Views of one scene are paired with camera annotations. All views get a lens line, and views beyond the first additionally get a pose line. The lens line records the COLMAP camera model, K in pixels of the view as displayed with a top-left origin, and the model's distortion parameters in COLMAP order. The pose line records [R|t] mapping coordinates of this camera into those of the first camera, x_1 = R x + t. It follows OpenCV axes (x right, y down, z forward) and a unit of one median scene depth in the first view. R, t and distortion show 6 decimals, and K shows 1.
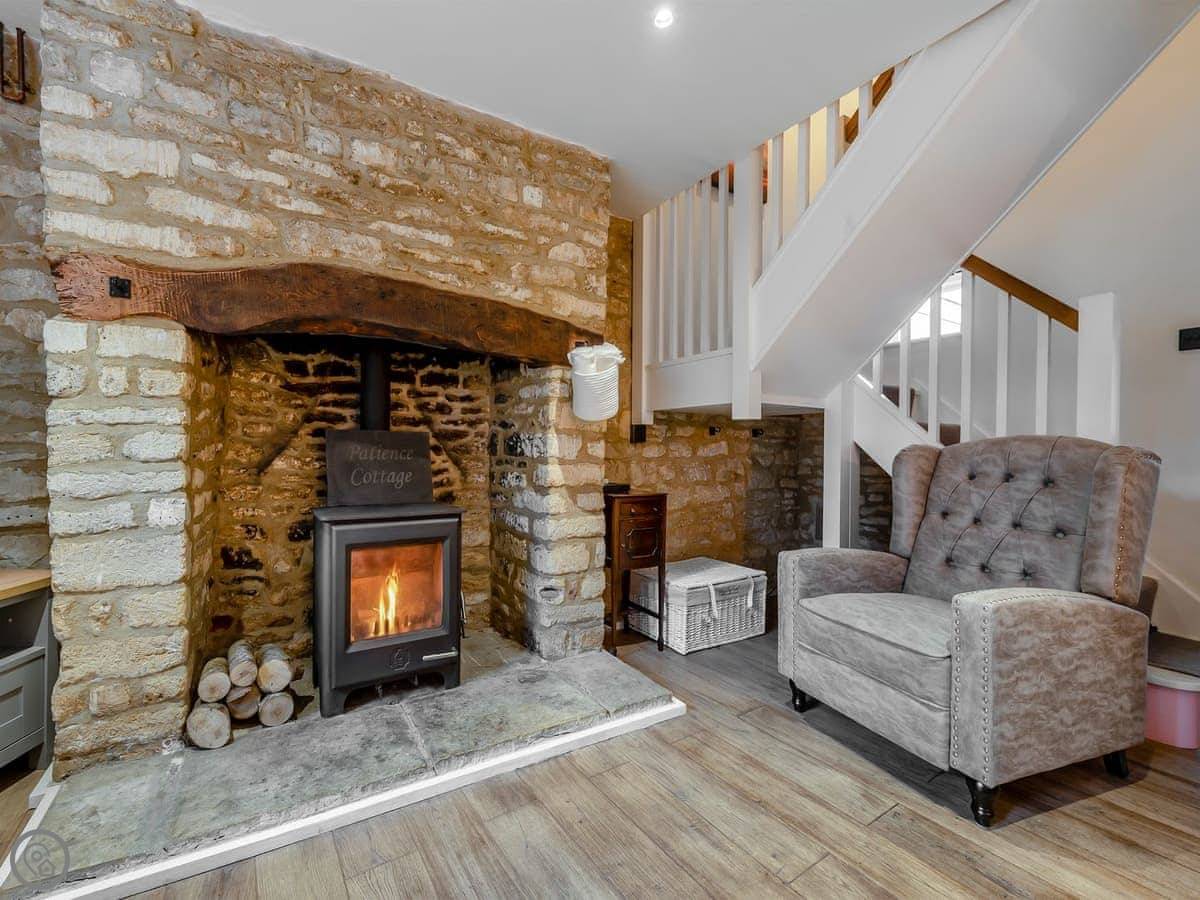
lens RADIAL K [[502.4, 0, 549.3], [0, 502.4, 456.2], [0, 0, 1]] dist [0.001823, -0.000601]
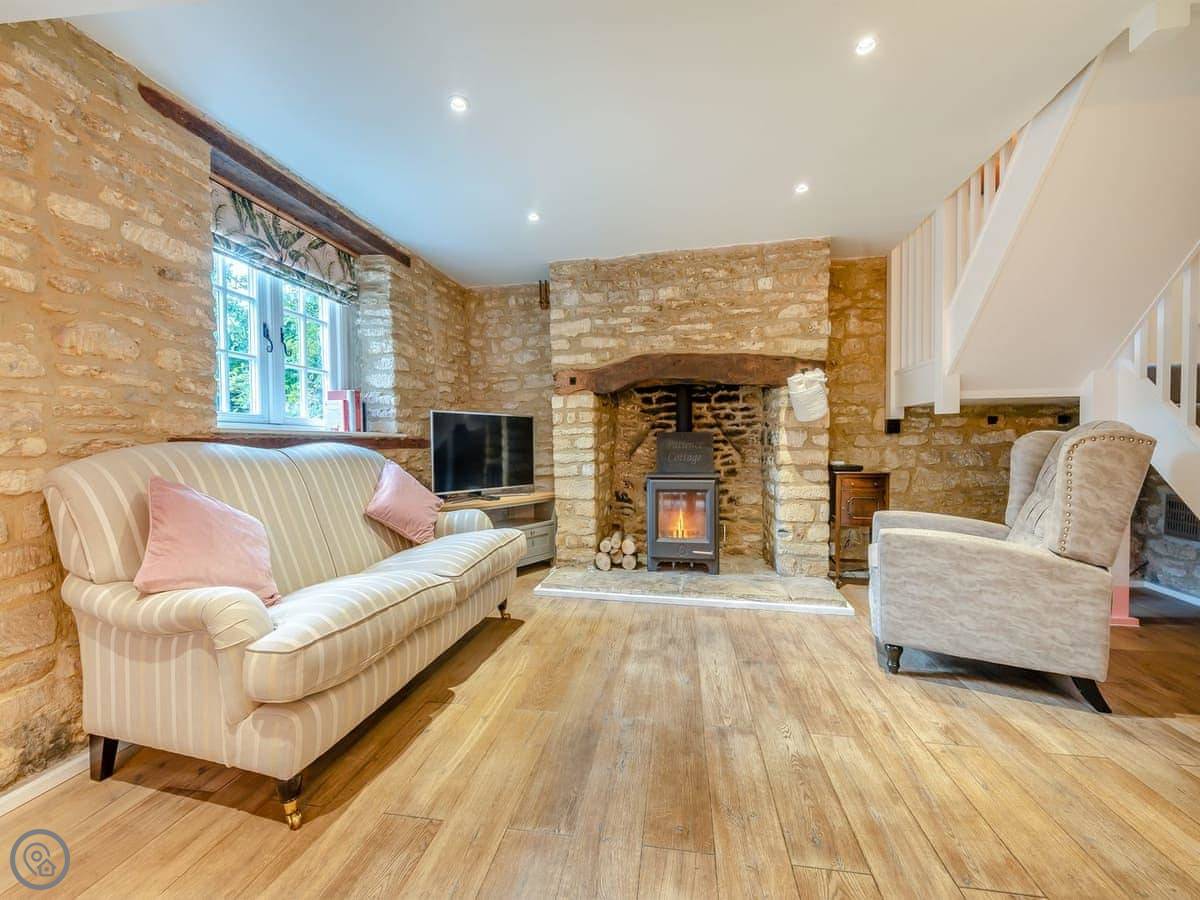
lens RADIAL K [[456.6, 0, 612.3], [0, 456.6, 454.2], [0, 0, 1]] dist [0.008033, -0.000243]
pose [[0.773529, -0.000550, -0.633760, 0.527215], [0.008404, 0.999921, 0.009389, 0.010966], [0.633705, -0.012589, 0.773473, -0.458635]]
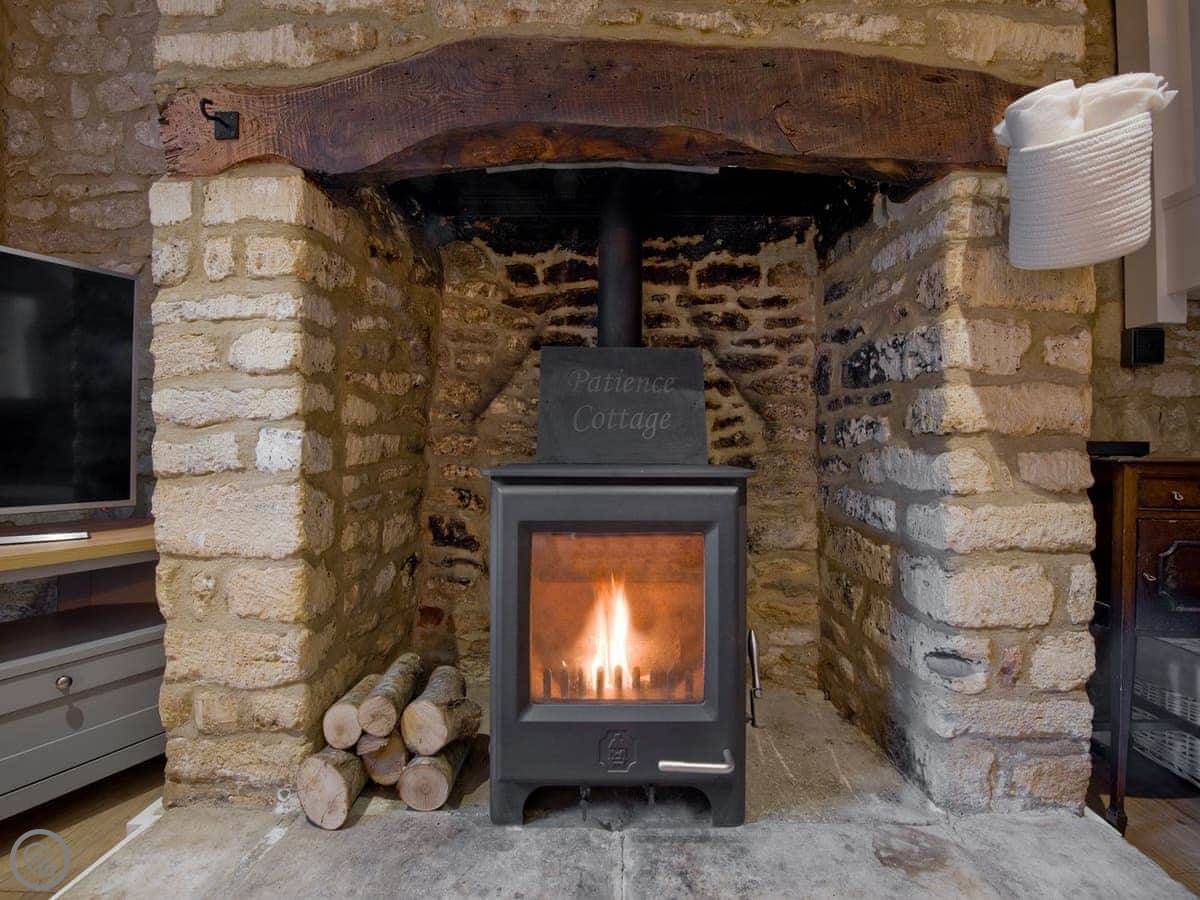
lens RADIAL K [[511.0, 0, 599.4], [0, 511.0, 443.6], [0, 0, 1]] dist [-0.019126, -0.000395]
pose [[0.854826, -0.007768, -0.518856, -0.035041], [0.000461, 0.999899, -0.014210, 0.081438], [0.518914, 0.011908, 0.854744, 0.466258]]
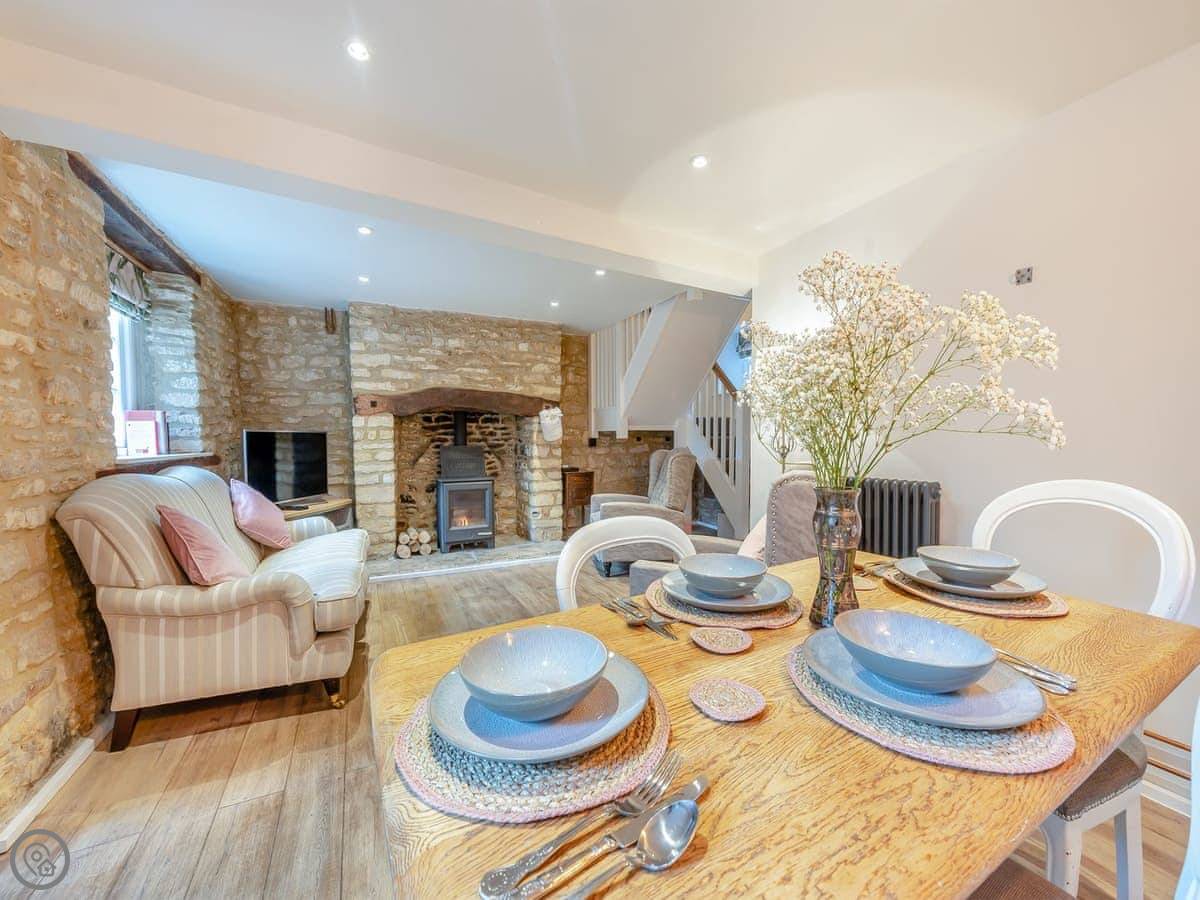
lens RADIAL K [[434.4, 0, 603.0], [0, 434.4, 452.8], [0, 0, 1]] dist [0.000962, 0.000001]
pose [[0.998544, -0.010689, -0.052876, 0.456807], [0.011718, 0.999747, 0.019192, -0.052227], [0.052657, -0.019783, 0.998417, -1.067630]]
